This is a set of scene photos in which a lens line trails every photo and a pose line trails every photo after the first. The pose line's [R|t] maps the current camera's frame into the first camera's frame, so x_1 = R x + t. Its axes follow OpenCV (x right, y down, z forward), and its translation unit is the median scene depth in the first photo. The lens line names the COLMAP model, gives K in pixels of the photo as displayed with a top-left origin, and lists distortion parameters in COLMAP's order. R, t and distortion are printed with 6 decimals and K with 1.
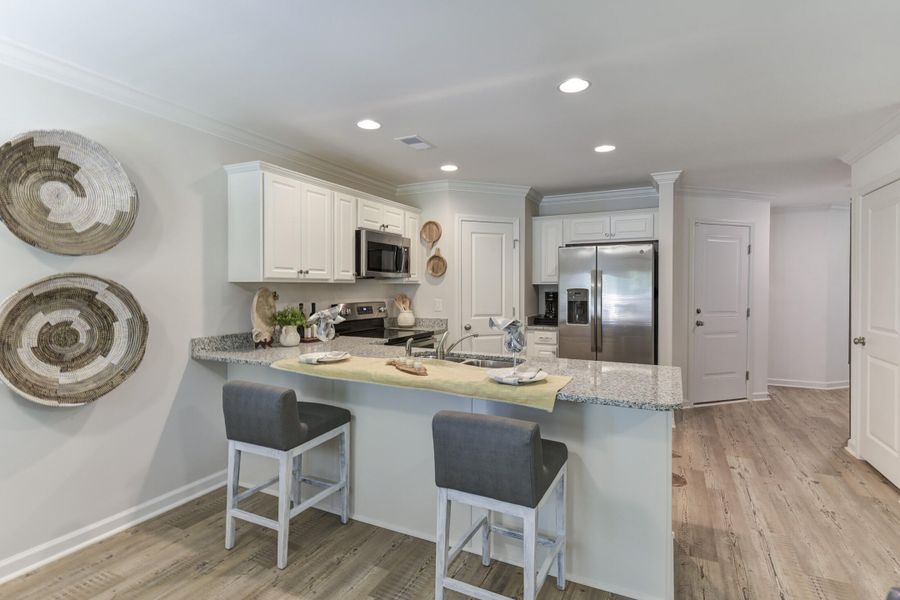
lens RADIAL K [[450.9, 0, 453.8], [0, 450.9, 296.2], [0, 0, 1]] dist [0.013628, -0.009009]
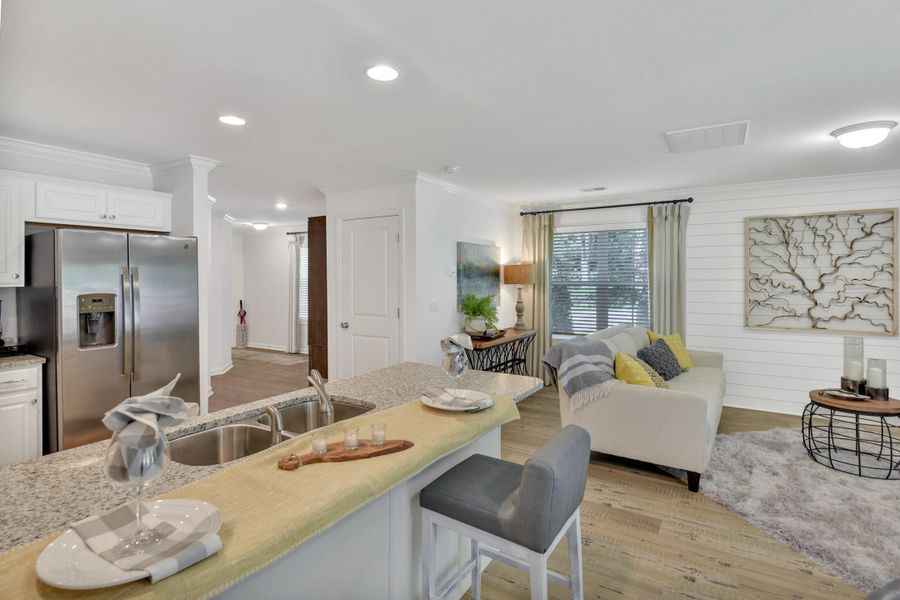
lens RADIAL K [[450.9, 0, 449.0], [0, 450.9, 275.0], [0, 0, 1]] dist [0.013628, -0.009009]
pose [[0.108670, 0.006416, 0.994057, -0.472433], [0.022748, 0.999701, -0.008939, -0.036801], [-0.993818, 0.023584, 0.108492, 0.573085]]
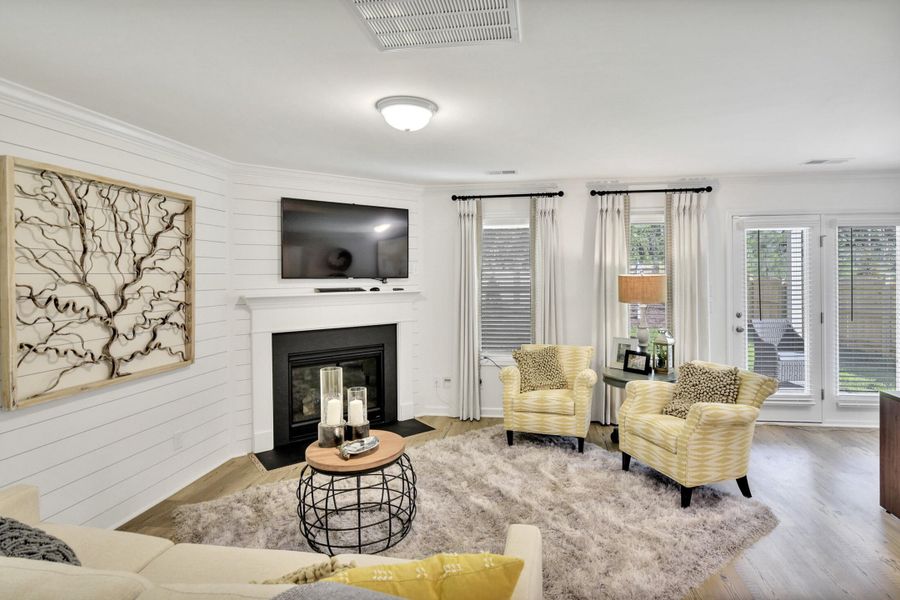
lens RADIAL K [[463.4, 0, 479.7], [0, 463.4, 272.9], [0, 0, 1]] dist [-0.011552, 0.000425]
pose [[-0.951104, 0.005504, -0.308820, 0.686470], [0.000951, 0.999889, 0.014892, -0.059443], [0.308868, 0.013870, -0.951004, 0.600242]]
